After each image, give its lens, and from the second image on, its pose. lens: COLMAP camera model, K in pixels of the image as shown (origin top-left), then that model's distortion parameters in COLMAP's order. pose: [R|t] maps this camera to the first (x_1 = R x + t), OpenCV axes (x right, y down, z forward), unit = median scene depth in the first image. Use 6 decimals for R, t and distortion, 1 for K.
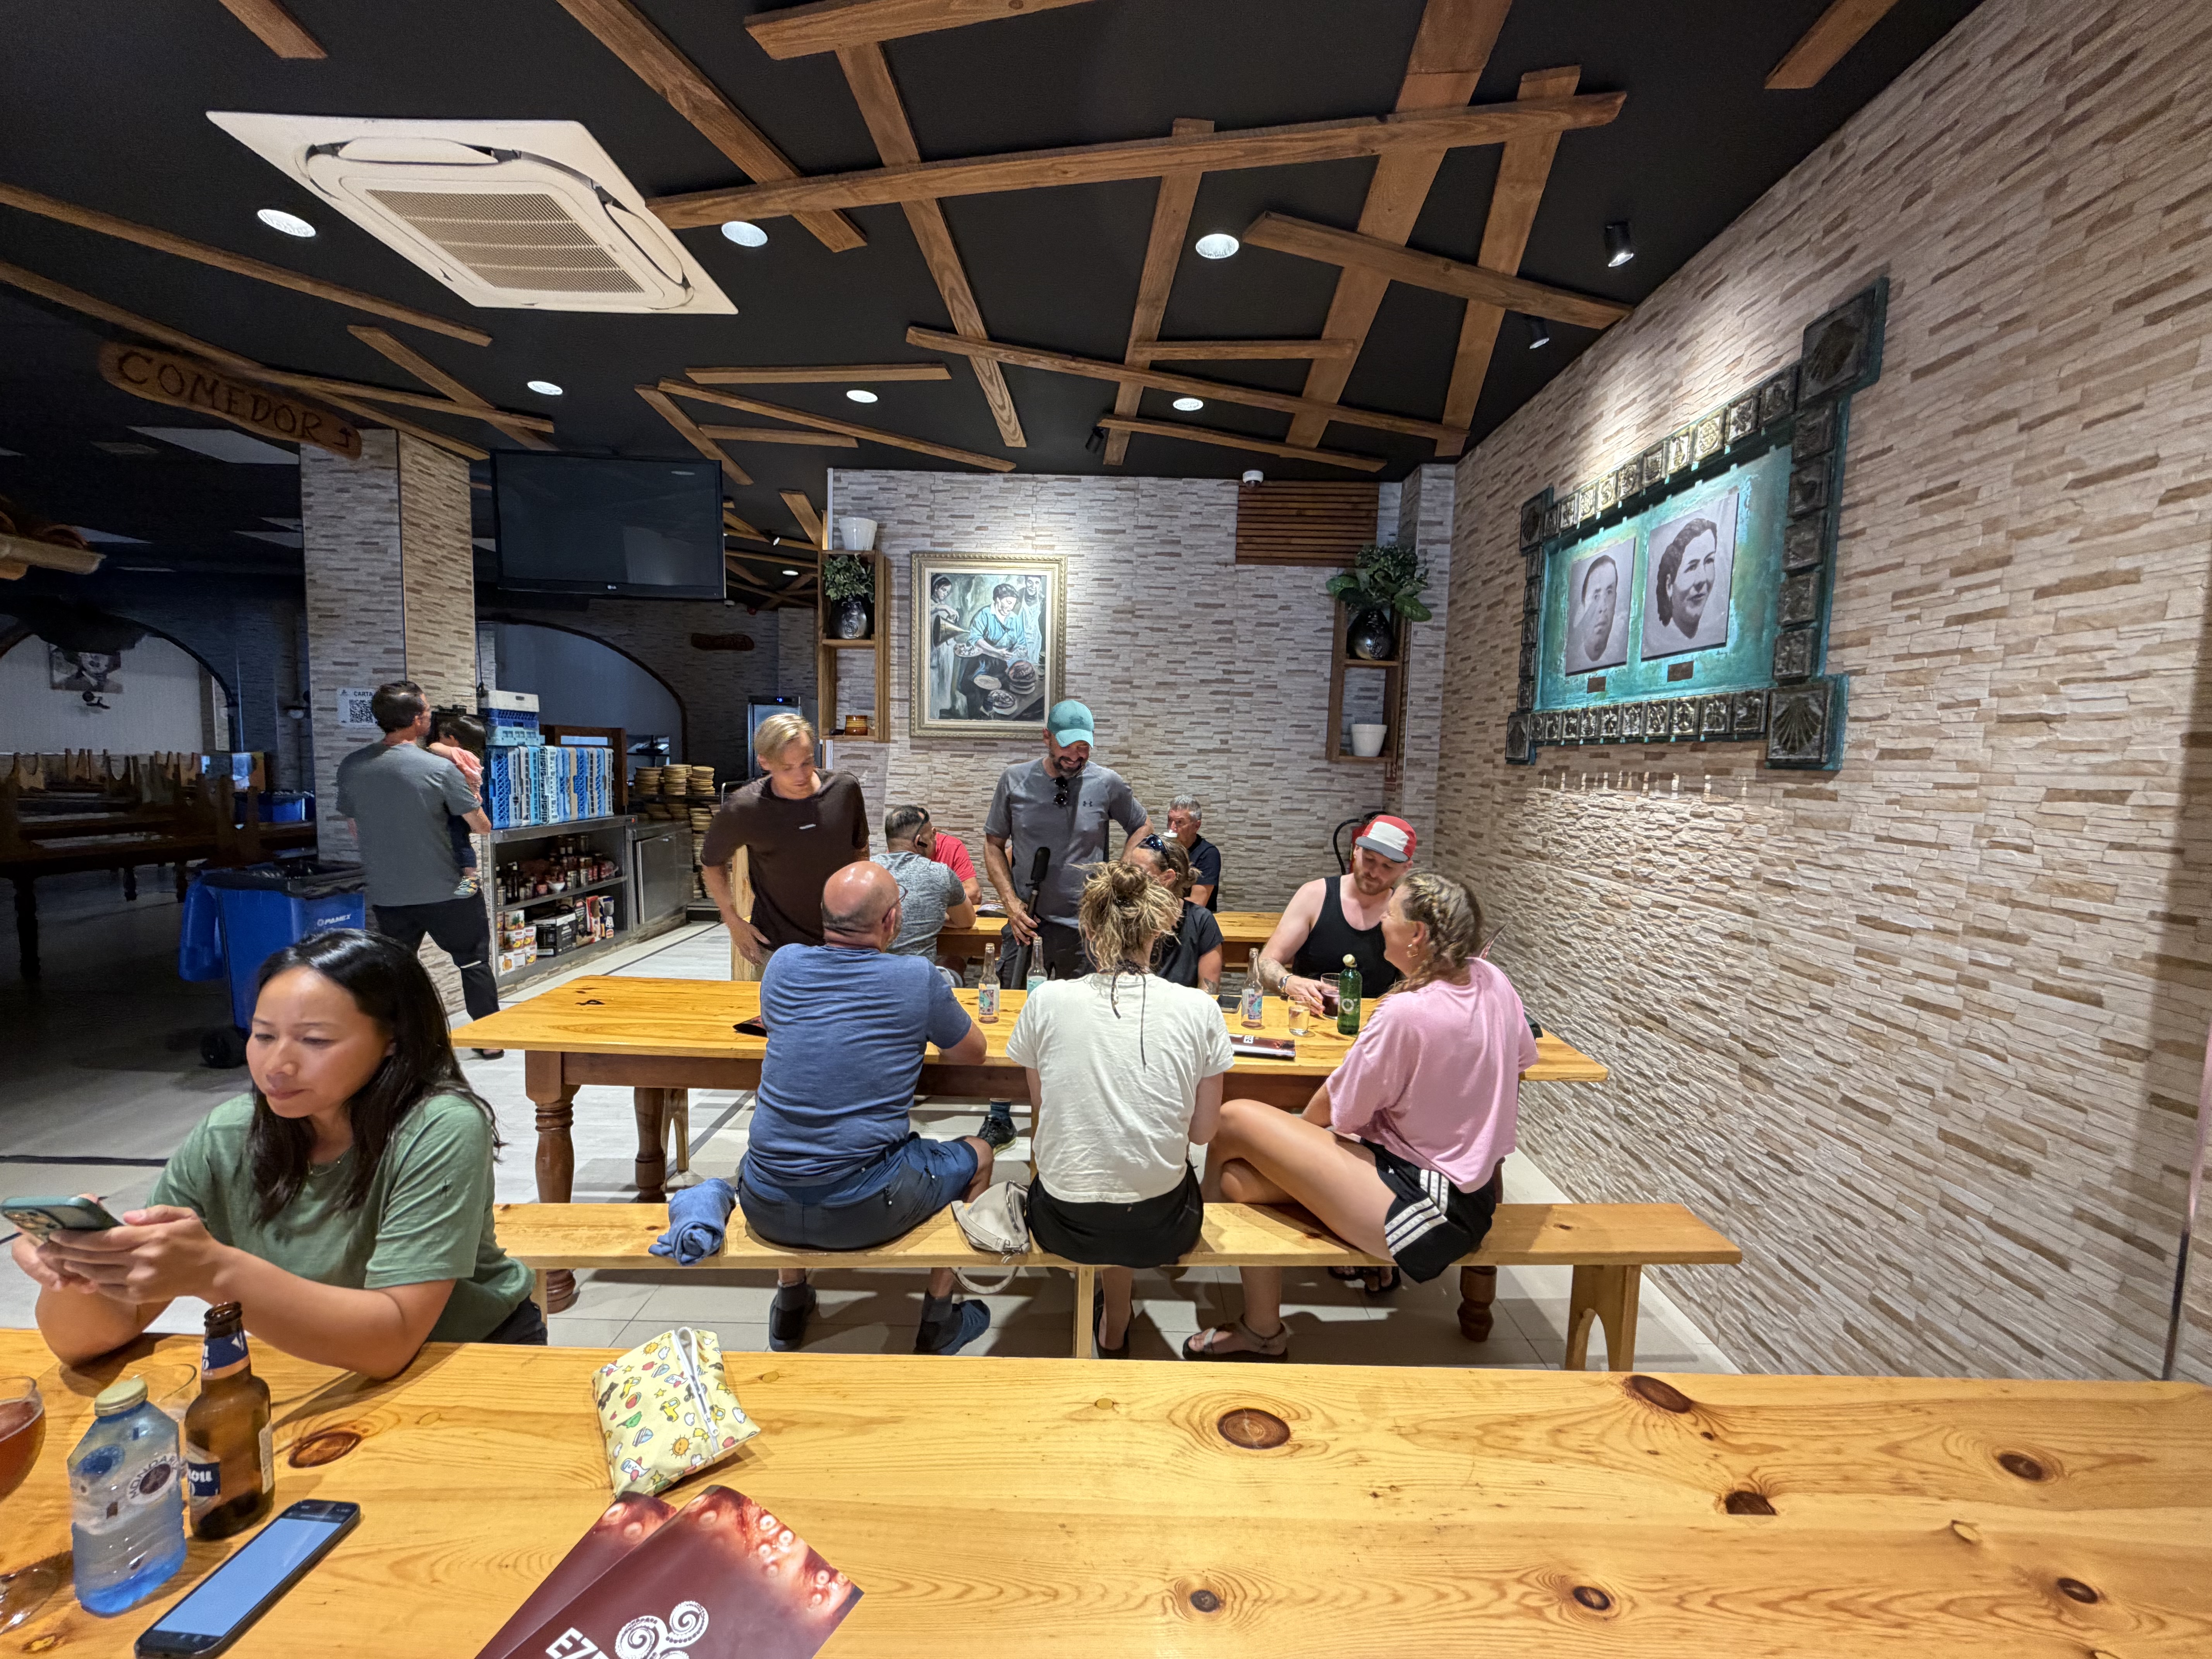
lens RADIAL K [[875.9, 0, 1099.1], [0, 875.9, 831.3], [0, 0, 1]] dist [0.000099, -0.000006]
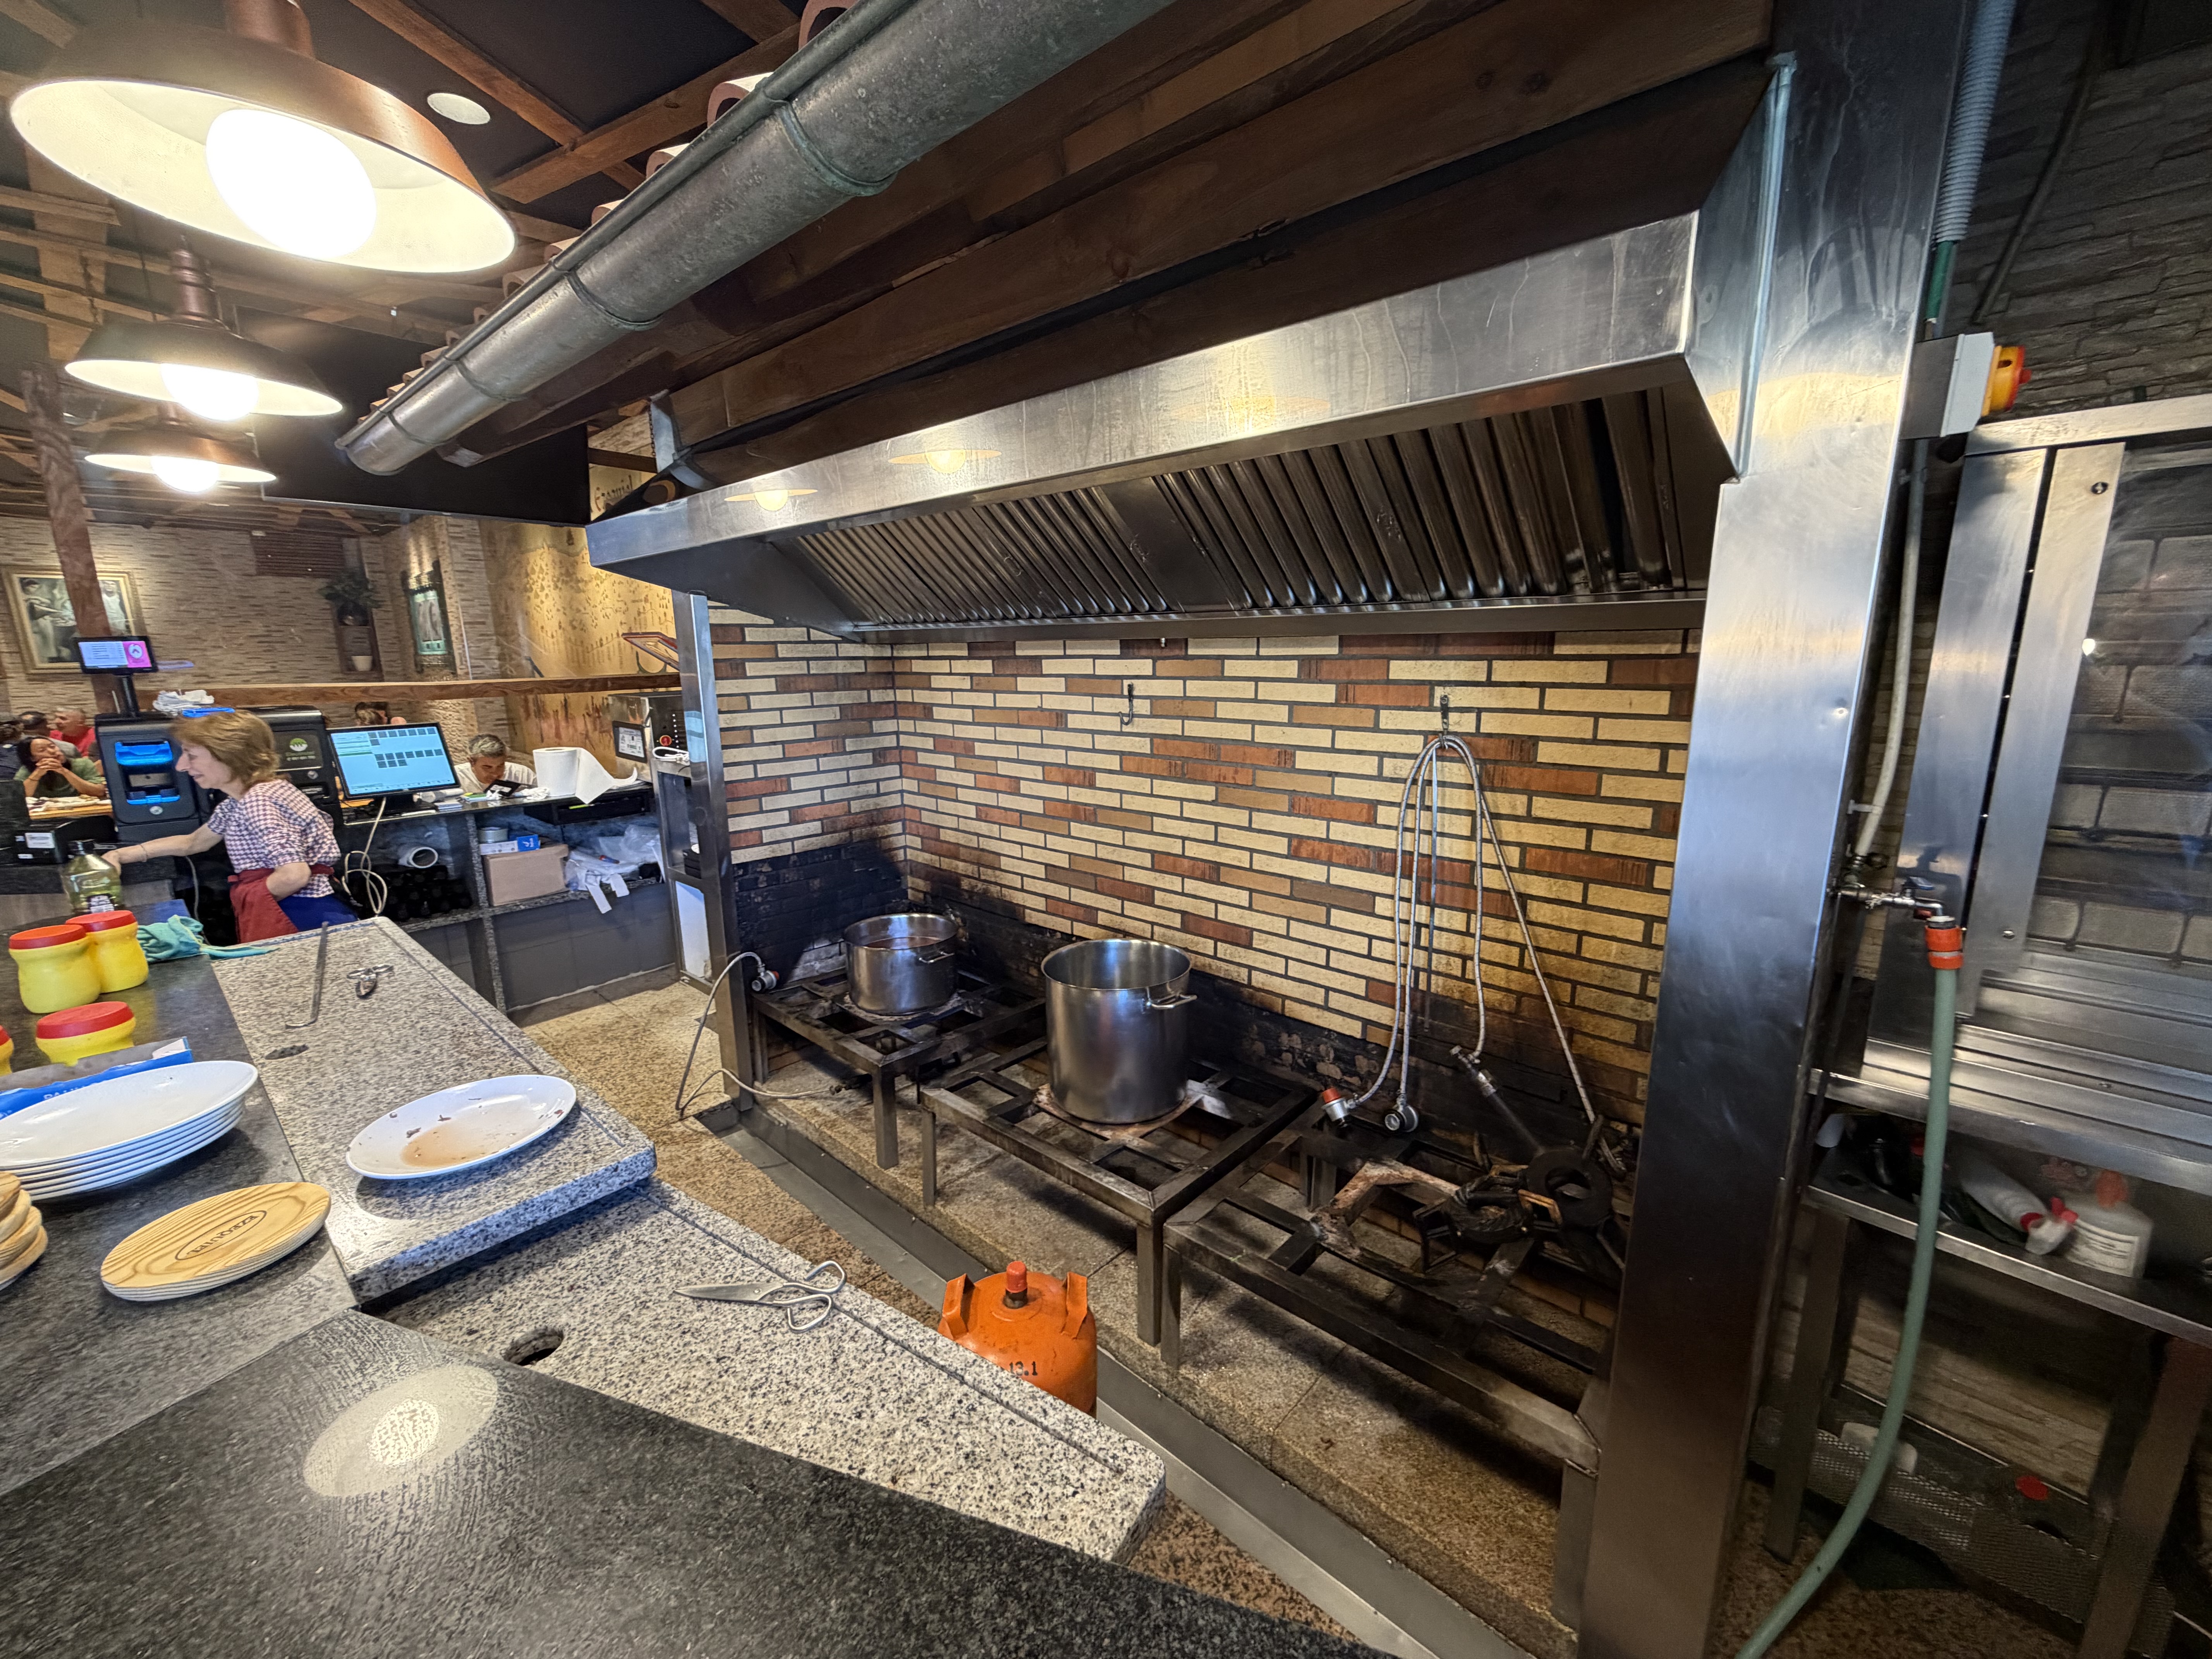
lens RADIAL K [[875.9, 0, 1102.8], [0, 875.9, 830.4], [0, 0, 1]] dist [0.000099, -0.000006]
pose [[0.621898, -0.196141, 0.758137, -0.276613], [0.095934, 0.979915, 0.174824, 0.097252], [-0.777200, -0.035992, 0.628223, -1.795255]]
